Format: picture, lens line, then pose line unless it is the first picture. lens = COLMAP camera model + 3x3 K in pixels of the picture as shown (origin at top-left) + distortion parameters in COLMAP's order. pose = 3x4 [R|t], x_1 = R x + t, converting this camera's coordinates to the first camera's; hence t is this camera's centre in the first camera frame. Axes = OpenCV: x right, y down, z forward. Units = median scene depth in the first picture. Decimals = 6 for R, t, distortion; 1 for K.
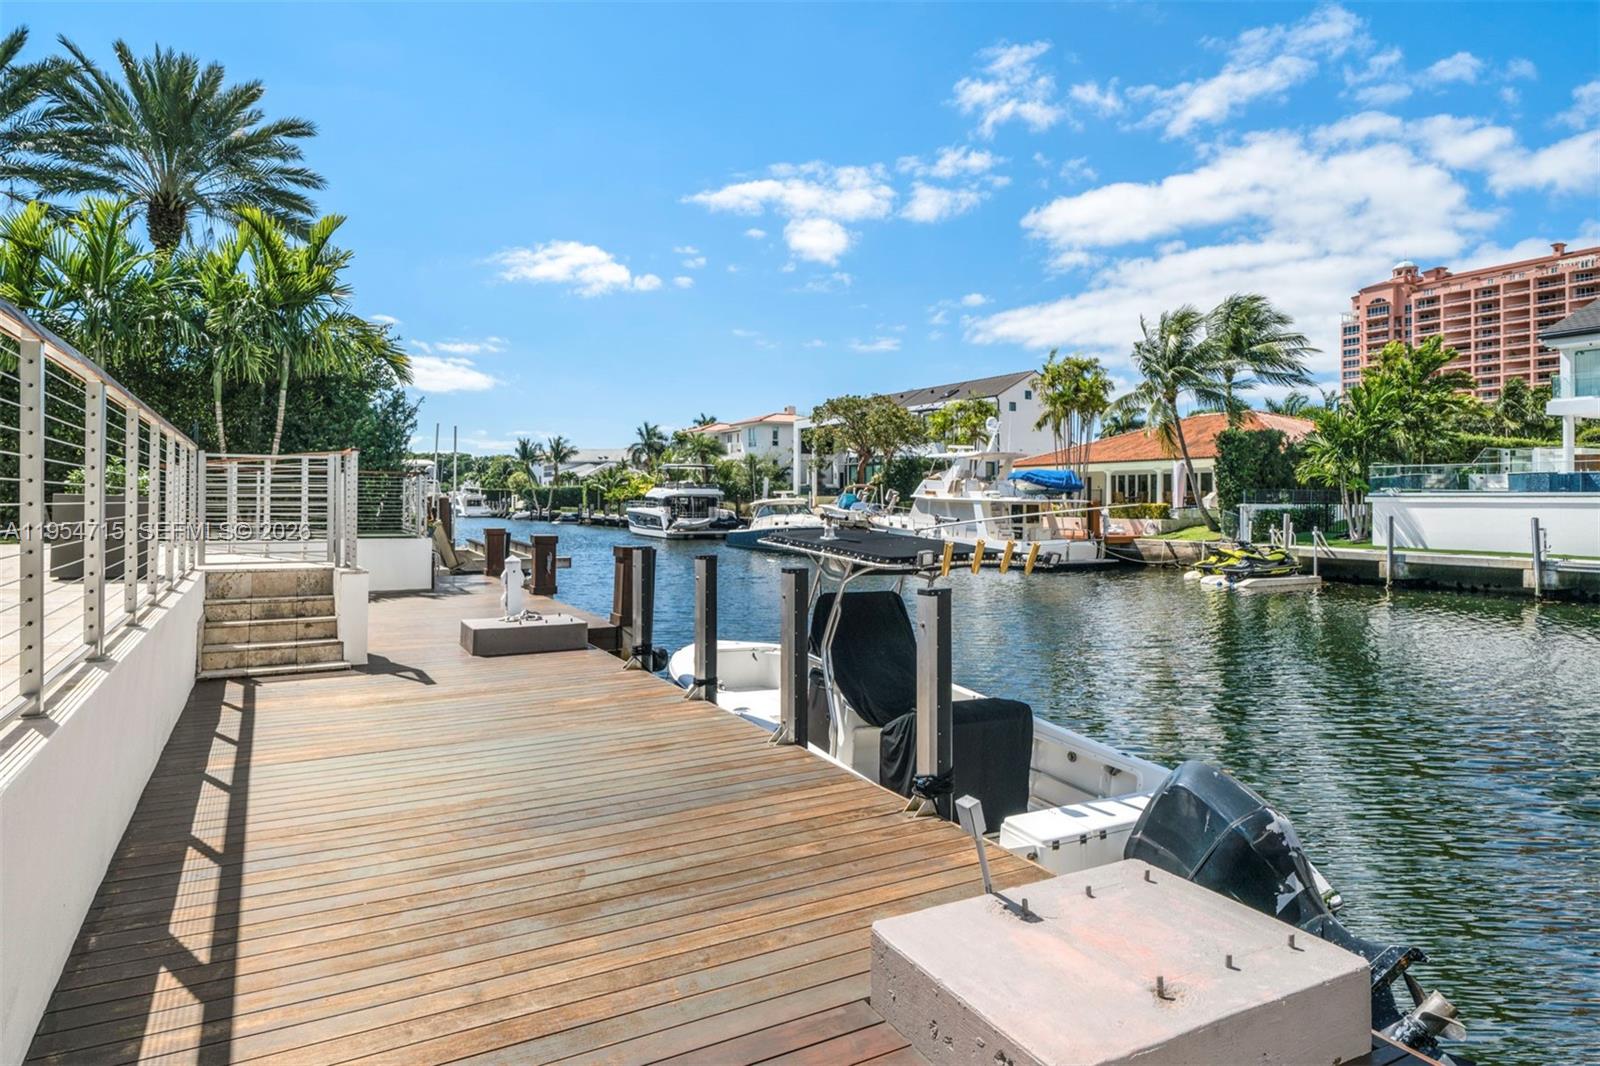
lens RADIAL K [[933.5, 0, 798.5], [0, 933.5, 522.5], [0, 0, 1]] dist [-0.000104, -0.001088]
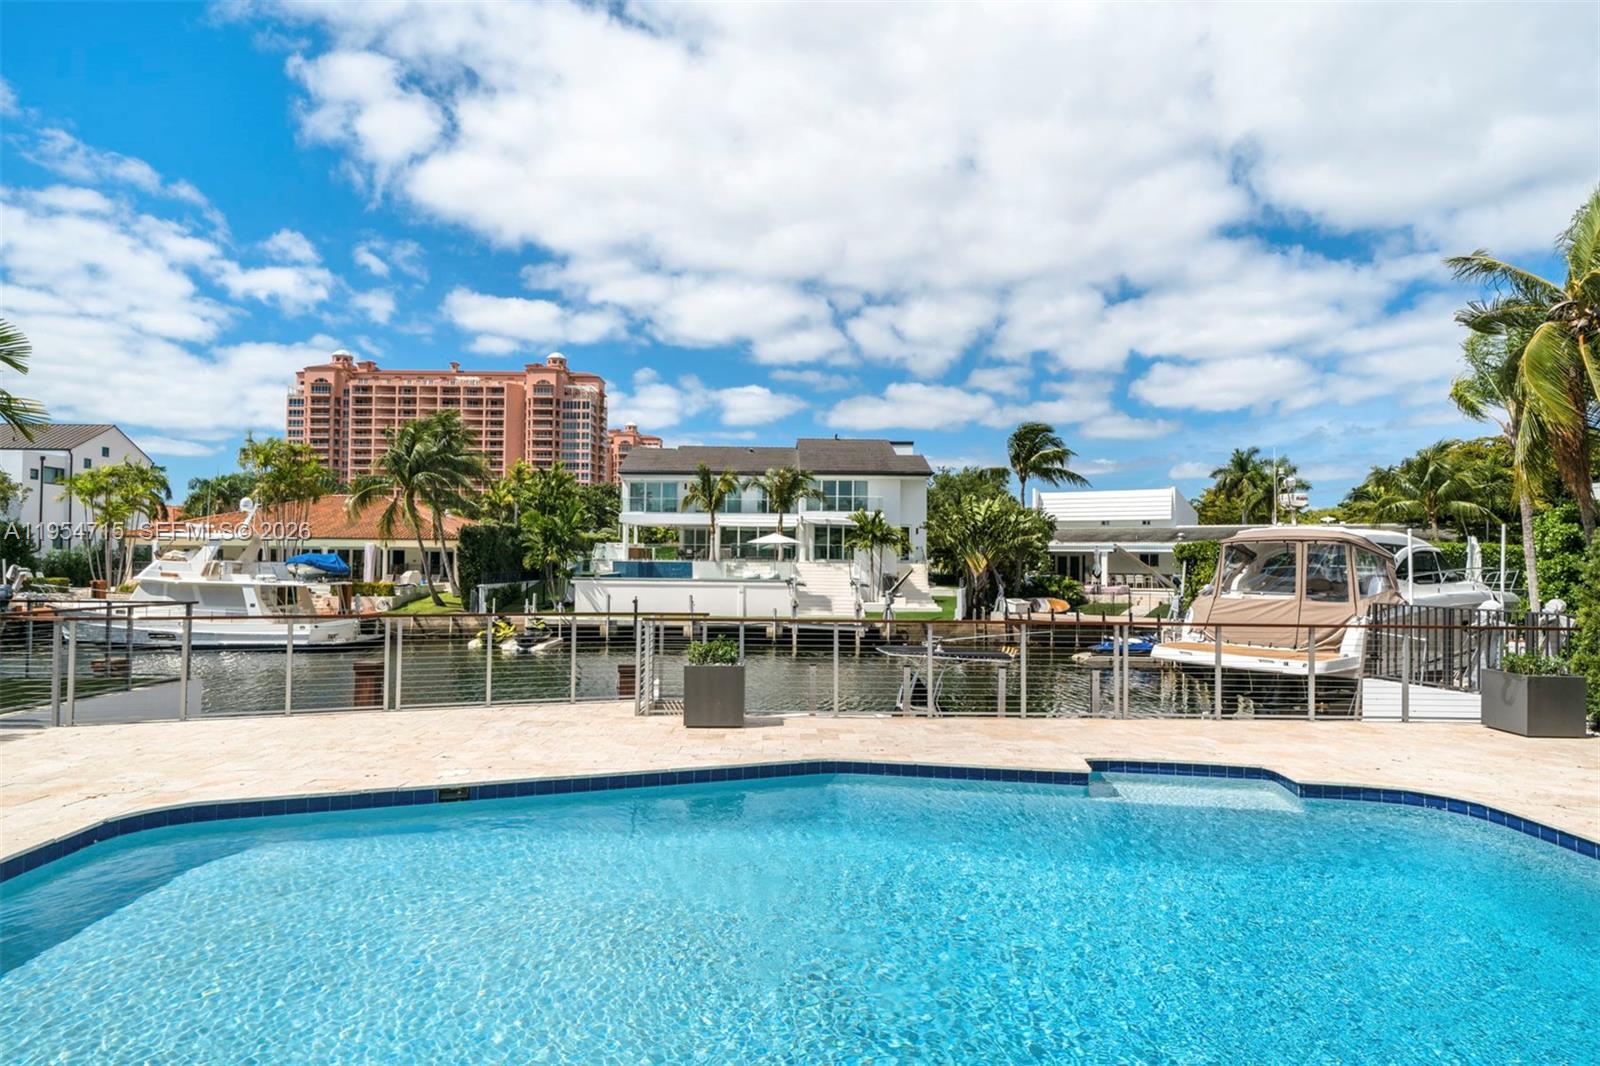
lens RADIAL K [[933.5, 0, 799.0], [0, 933.5, 538.5], [0, 0, 1]] dist [-0.000104, -0.001088]
pose [[0.439026, 0.024087, 0.898152, -0.129171], [0.010482, 0.999435, -0.031927, -0.010074], [-0.898413, 0.023431, 0.438525, 0.012750]]
